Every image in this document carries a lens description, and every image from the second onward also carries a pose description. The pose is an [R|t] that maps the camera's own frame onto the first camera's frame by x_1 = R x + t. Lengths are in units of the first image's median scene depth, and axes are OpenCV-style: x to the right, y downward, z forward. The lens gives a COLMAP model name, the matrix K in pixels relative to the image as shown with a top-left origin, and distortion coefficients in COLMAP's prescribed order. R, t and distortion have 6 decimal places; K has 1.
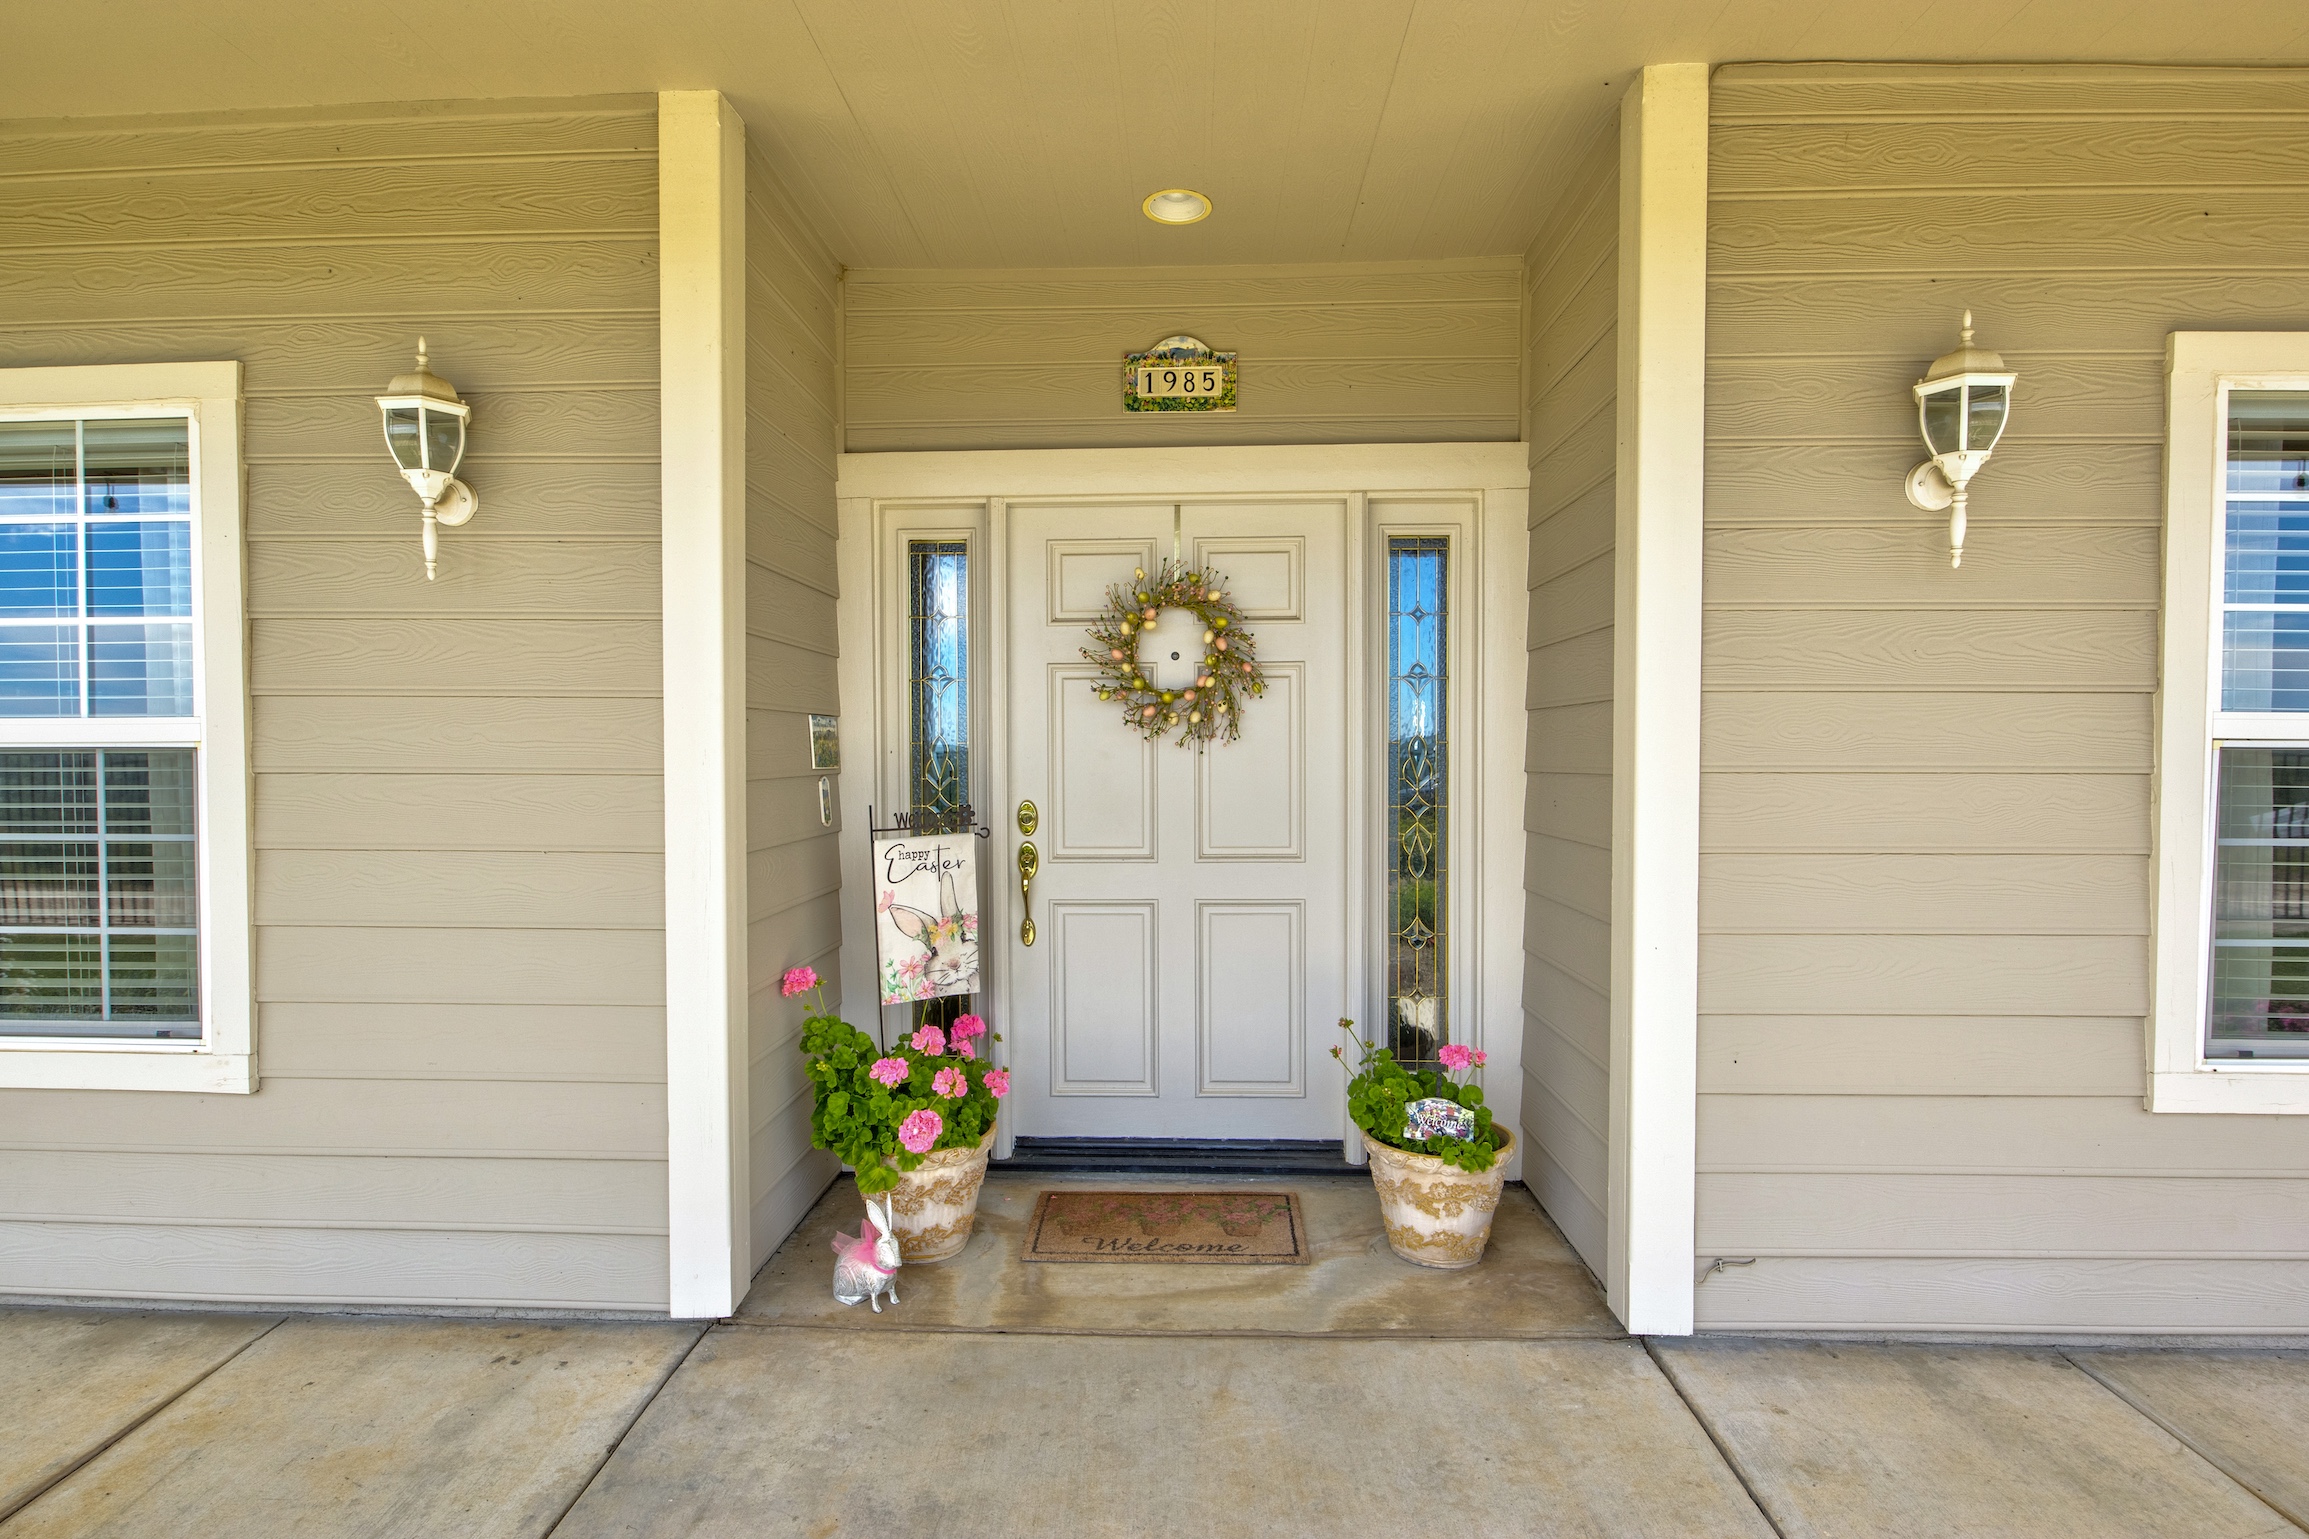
lens RADIAL K [[975.8, 0, 1154.5], [0, 975.8, 769.5], [0, 0, 1]] dist [-0.000010, -0.007734]
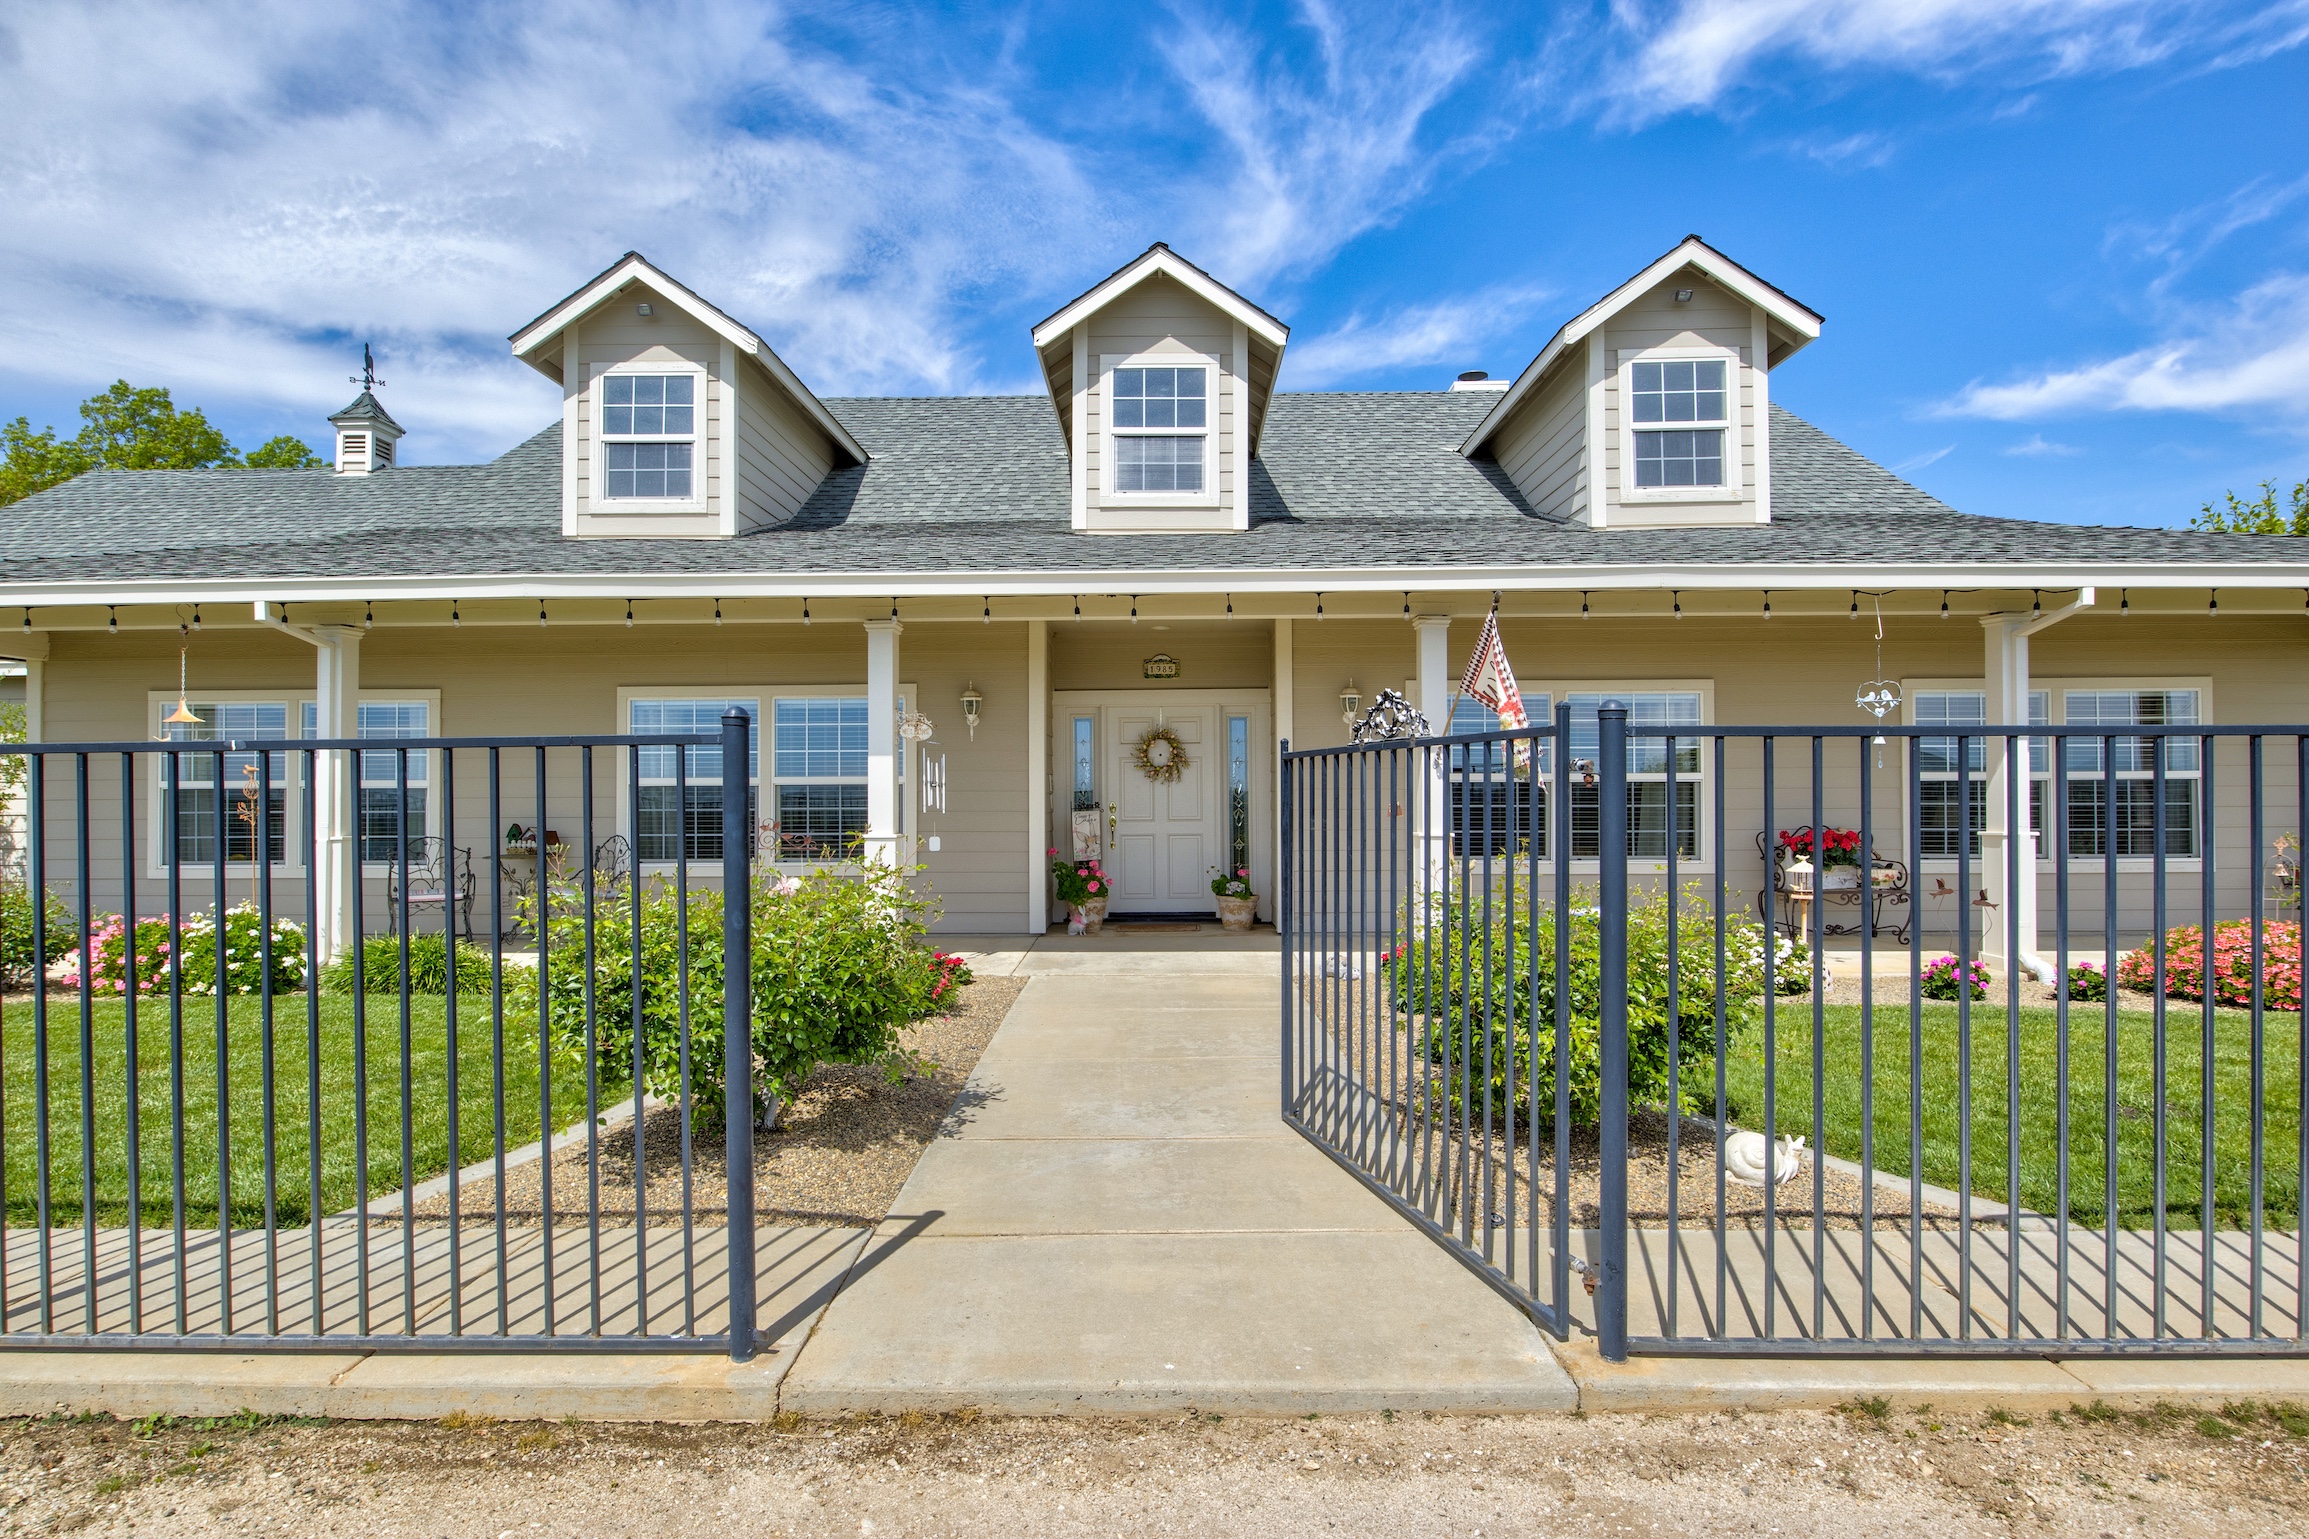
lens RADIAL K [[975.8, 0, 1154.5], [0, 975.8, 769.5], [0, 0, 1]] dist [-0.000010, -0.007734]
pose [[0.999871, -0.006110, 0.014849, -0.045506], [0.006770, 0.998973, -0.044795, 0.070920], [-0.014560, 0.044890, 0.998886, -2.154147]]
